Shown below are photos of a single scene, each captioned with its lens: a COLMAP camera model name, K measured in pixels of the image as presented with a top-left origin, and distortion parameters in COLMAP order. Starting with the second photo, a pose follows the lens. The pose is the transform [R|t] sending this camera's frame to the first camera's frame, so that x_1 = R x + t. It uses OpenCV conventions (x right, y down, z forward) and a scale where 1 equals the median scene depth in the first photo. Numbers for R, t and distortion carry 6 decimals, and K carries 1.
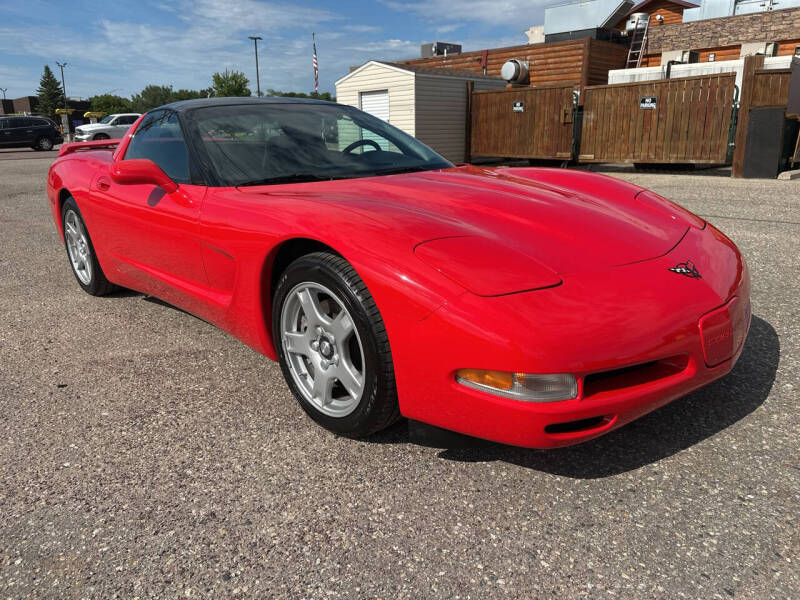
lens RADIAL K [[566.7, 0, 411.1], [0, 566.7, 295.5], [0, 0, 1]] dist [0.012381, -0.020394]
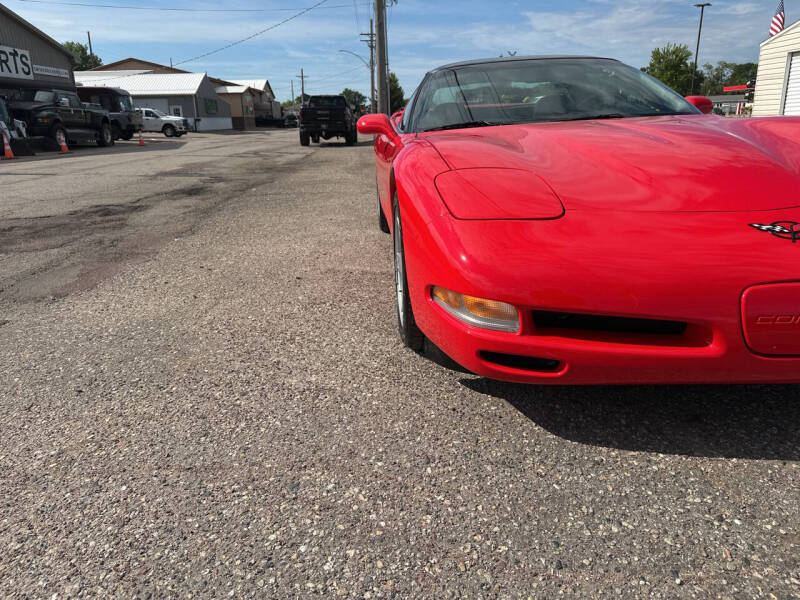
lens RADIAL K [[566.7, 0, 396.0], [0, 566.7, 291.4], [0, 0, 1]] dist [0.012381, -0.020394]
pose [[0.756740, 0.170948, -0.630969, 0.622181], [-0.154644, 0.984620, 0.081294, 0.057114], [0.635162, 0.036057, 0.771537, 0.111449]]
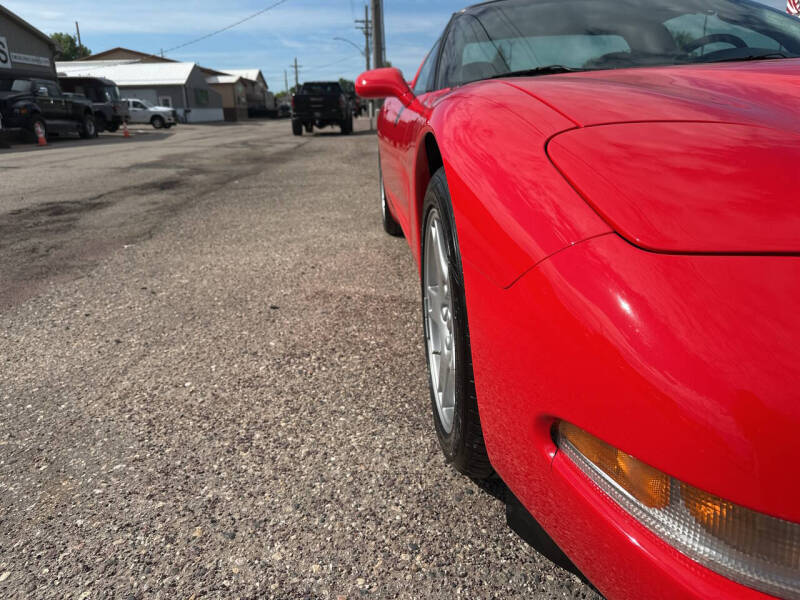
lens RADIAL K [[566.7, 0, 388.9], [0, 566.7, 304.9], [0, 0, 1]] dist [0.012381, -0.020394]
pose [[0.753347, 0.188076, -0.630155, 0.206668], [-0.146768, 0.982147, 0.117671, 0.015658], [0.641036, 0.003839, 0.767501, 0.523136]]
